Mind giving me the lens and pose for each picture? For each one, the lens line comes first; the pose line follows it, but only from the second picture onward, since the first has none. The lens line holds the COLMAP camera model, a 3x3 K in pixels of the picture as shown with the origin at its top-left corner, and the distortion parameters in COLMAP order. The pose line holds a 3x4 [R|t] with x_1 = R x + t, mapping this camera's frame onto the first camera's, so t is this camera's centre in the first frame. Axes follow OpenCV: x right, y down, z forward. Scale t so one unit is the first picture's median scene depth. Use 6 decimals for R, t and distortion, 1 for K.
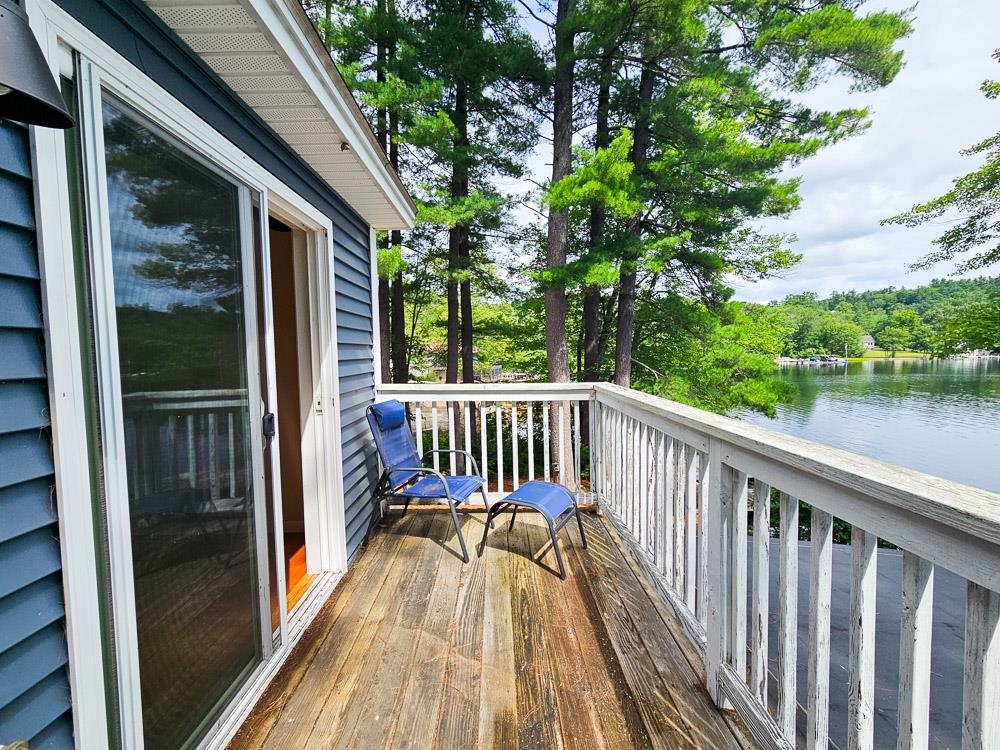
lens RADIAL K [[413.0, 0, 506.2], [0, 413.0, 375.0], [0, 0, 1]] dist [-0.001505, 0.000554]
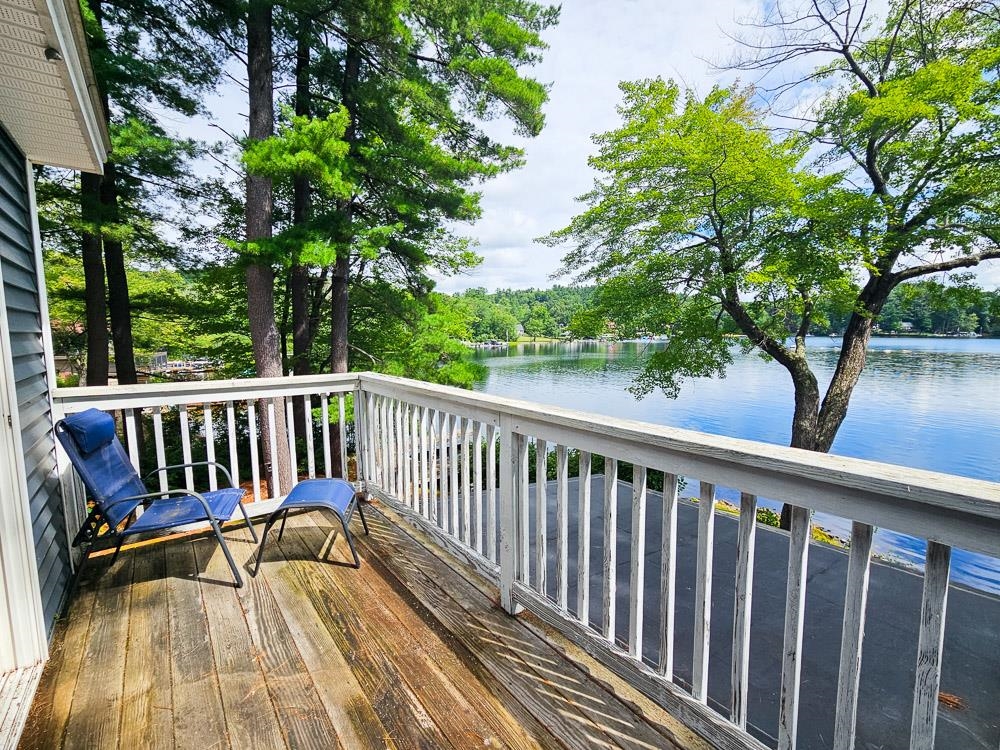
lens RADIAL K [[421.0, 0, 491.4], [0, 421.0, 374.3], [0, 0, 1]] dist [-0.004279, 0.000669]
pose [[0.795859, -0.047250, 0.603635, -0.036283], [0.026083, 0.998700, 0.043785, -0.003482], [-0.604919, -0.019103, 0.796058, -0.002819]]
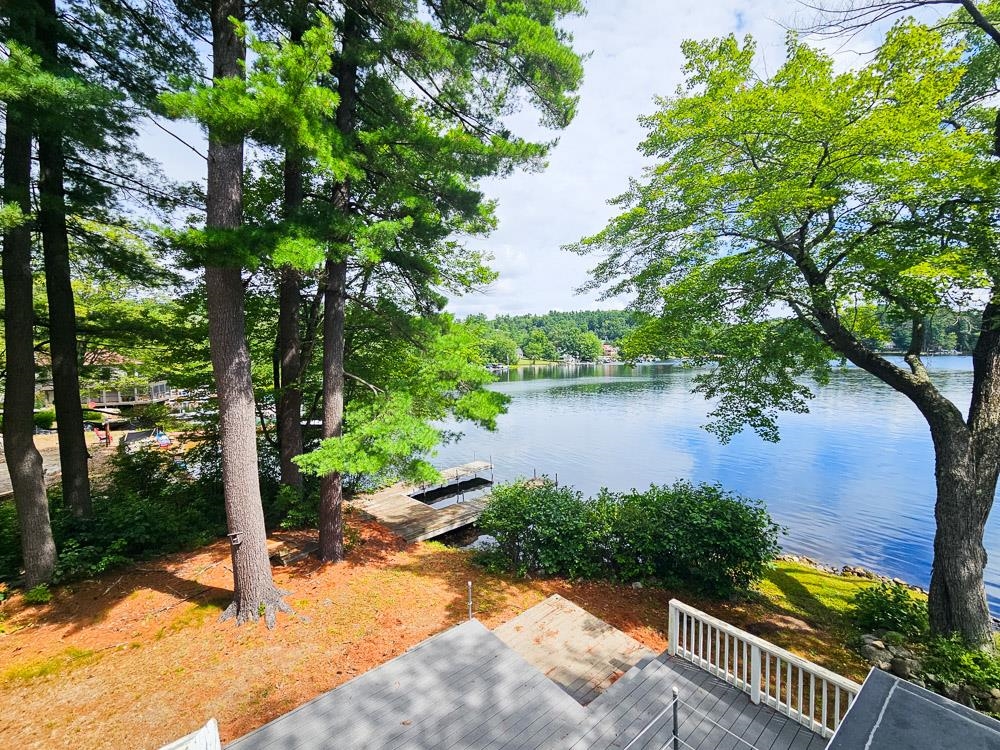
lens RADIAL K [[413.0, 0, 490.9], [0, 413.0, 369.8], [0, 0, 1]] dist [-0.001505, 0.000554]
pose [[0.799878, -0.017905, 0.599895, 0.059814], [0.039744, 0.998941, -0.023178, -0.016106], [-0.598845, 0.042382, 0.799743, 0.217941]]
